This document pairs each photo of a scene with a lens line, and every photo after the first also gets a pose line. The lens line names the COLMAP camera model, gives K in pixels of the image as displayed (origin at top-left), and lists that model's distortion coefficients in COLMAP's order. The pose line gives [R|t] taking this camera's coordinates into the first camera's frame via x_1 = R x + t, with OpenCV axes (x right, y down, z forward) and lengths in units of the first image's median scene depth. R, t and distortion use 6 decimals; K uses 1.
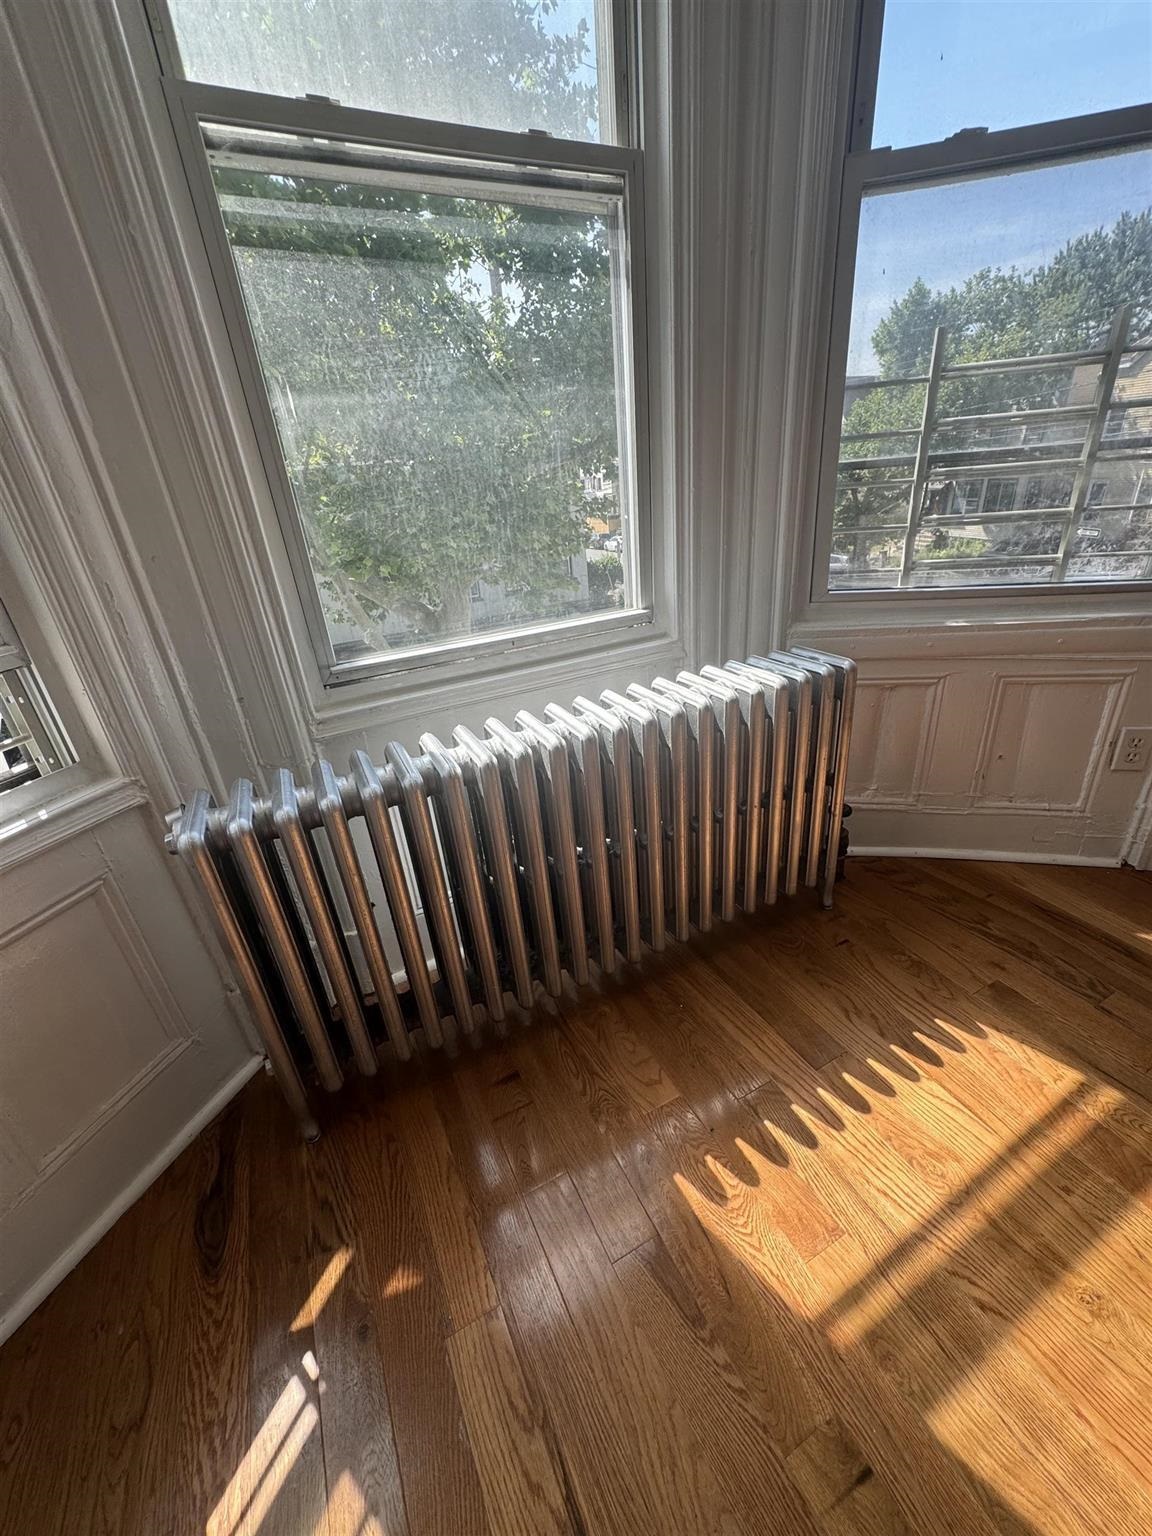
lens RADIAL K [[614.4, 0, 576.0], [0, 614.4, 768.0], [0, 0, 1]] dist [0.013688, -0.007189]
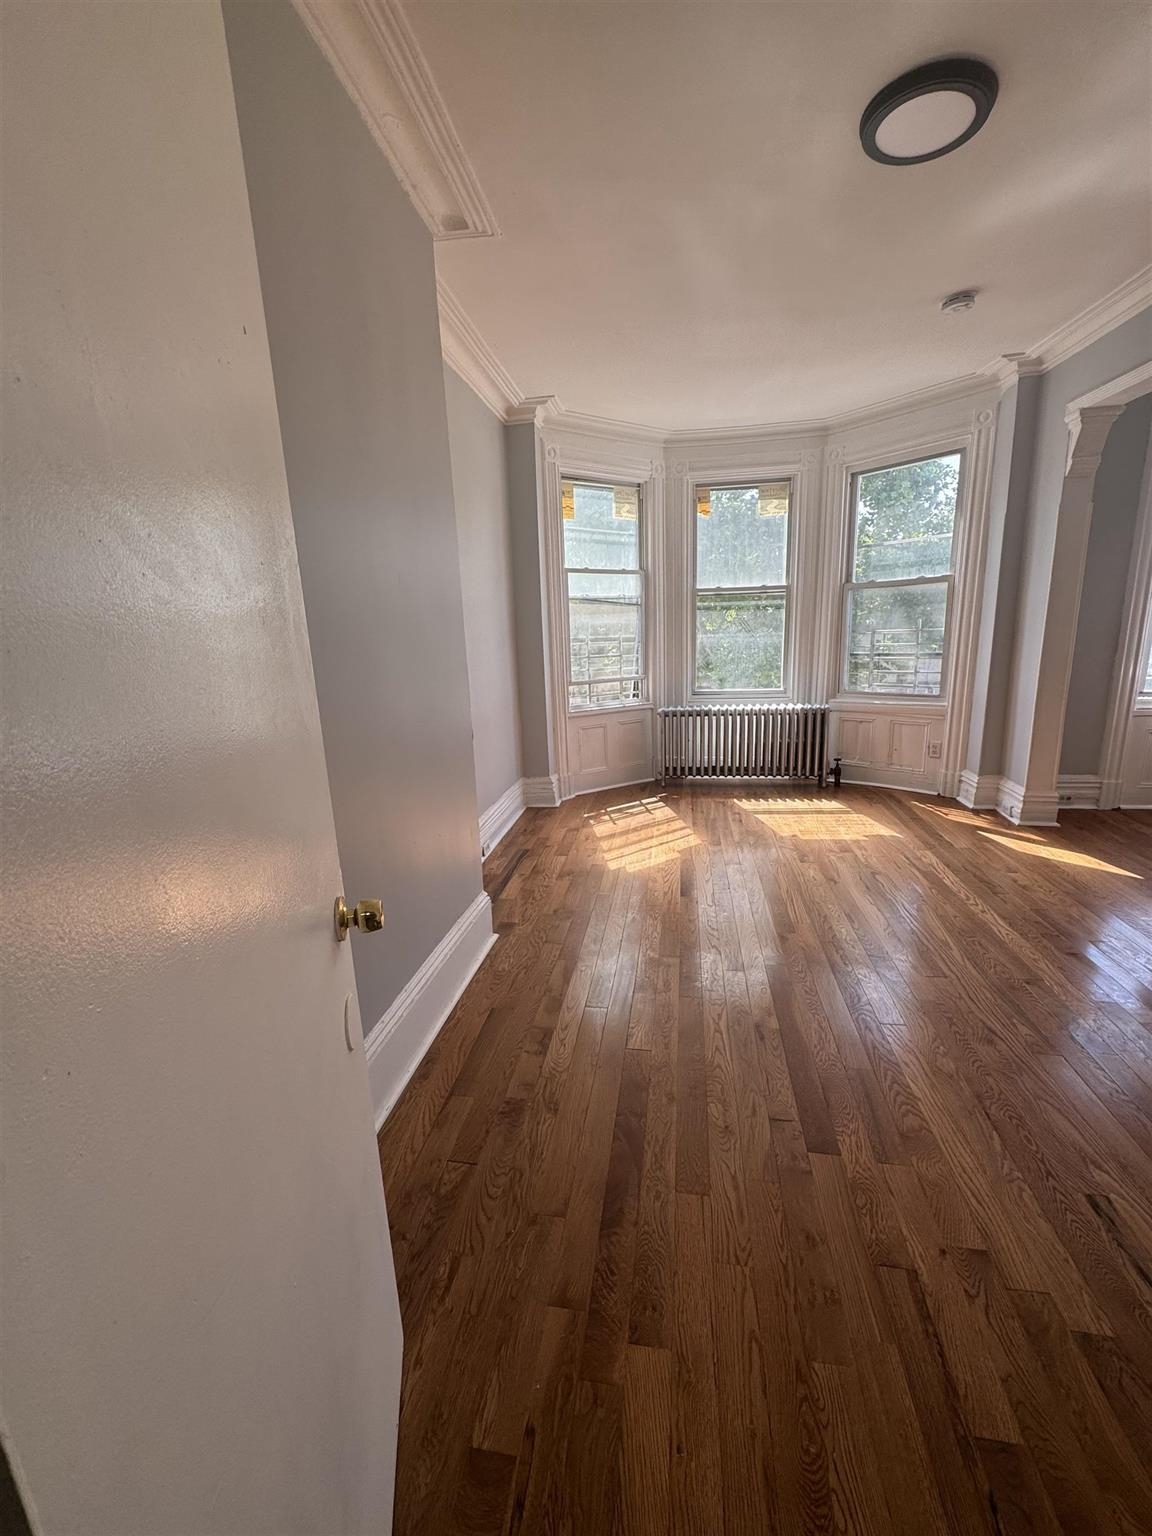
lens RADIAL K [[614.4, 0, 576.0], [0, 614.4, 768.0], [0, 0, 1]] dist [0.013688, -0.007189]
pose [[0.810161, 0.180049, -0.557872, 1.890142], [-0.275090, 0.957141, -0.090585, 1.293922], [0.517653, 0.226854, 0.824969, -3.786501]]
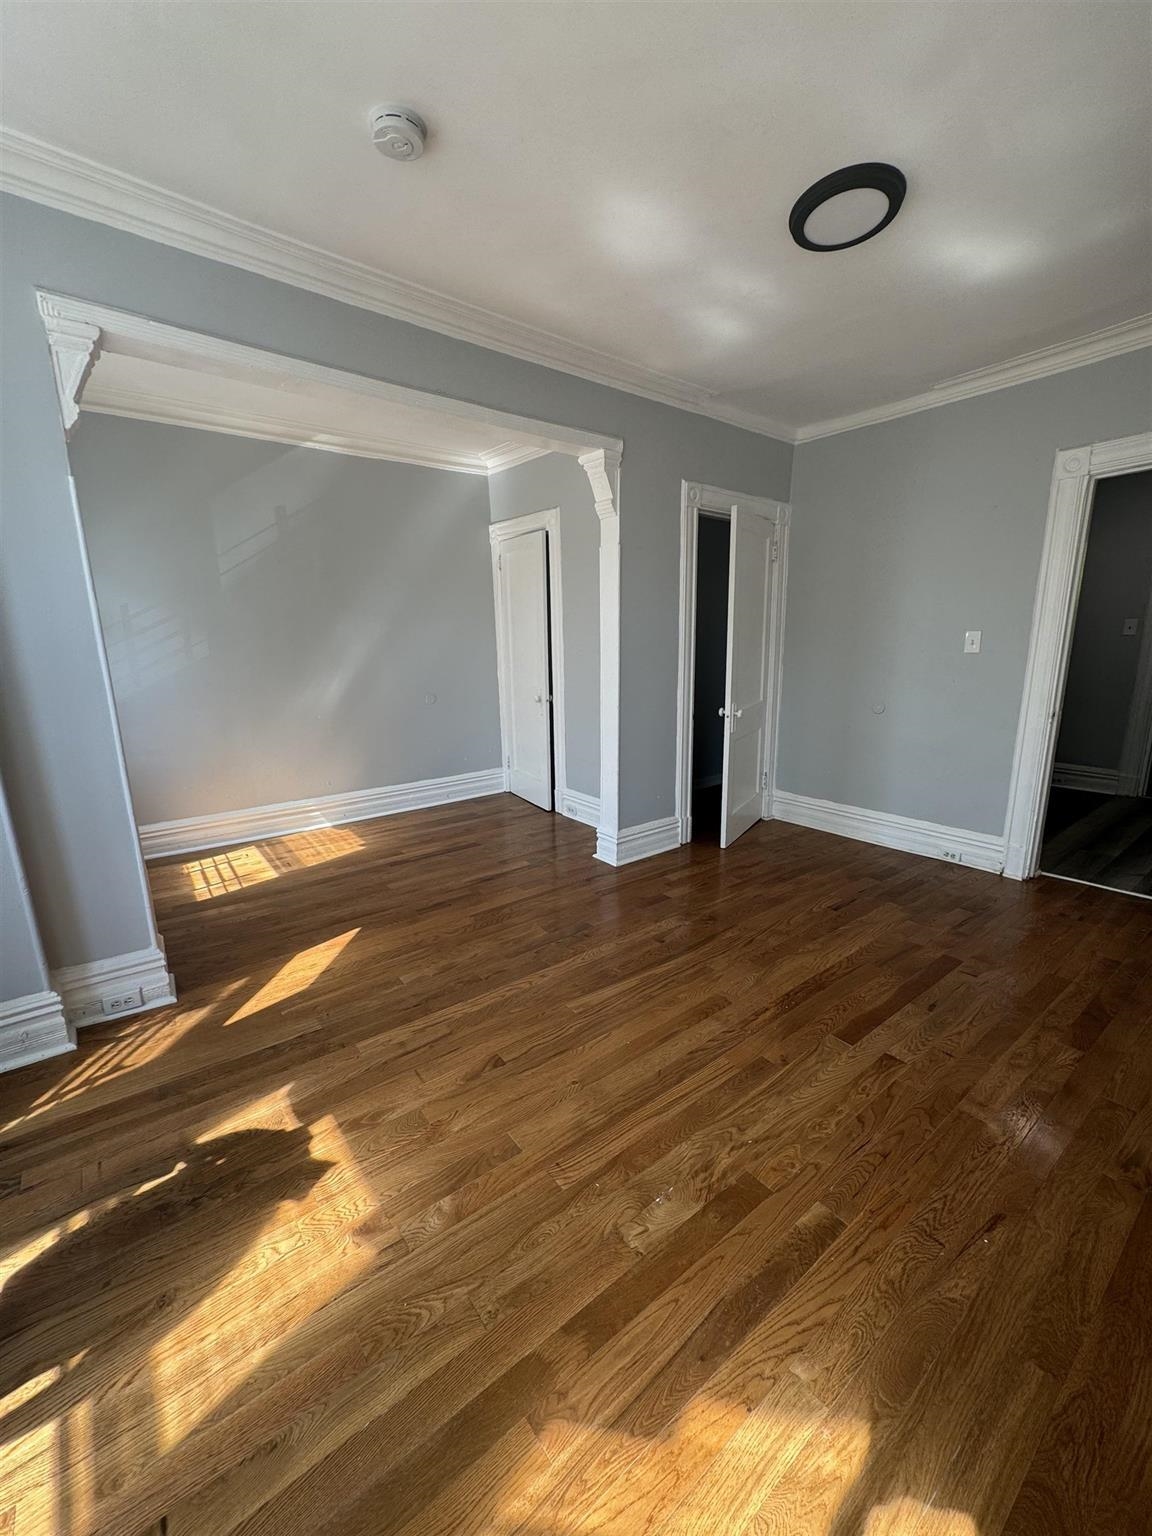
lens RADIAL K [[614.4, 0, 576.0], [0, 614.4, 768.0], [0, 0, 1]] dist [0.013688, -0.007189]
pose [[-0.179335, -0.127402, 0.975504, -0.621718], [0.449823, 0.871238, 0.196479, -0.137159], [-0.874927, 0.474040, -0.098935, -0.353786]]
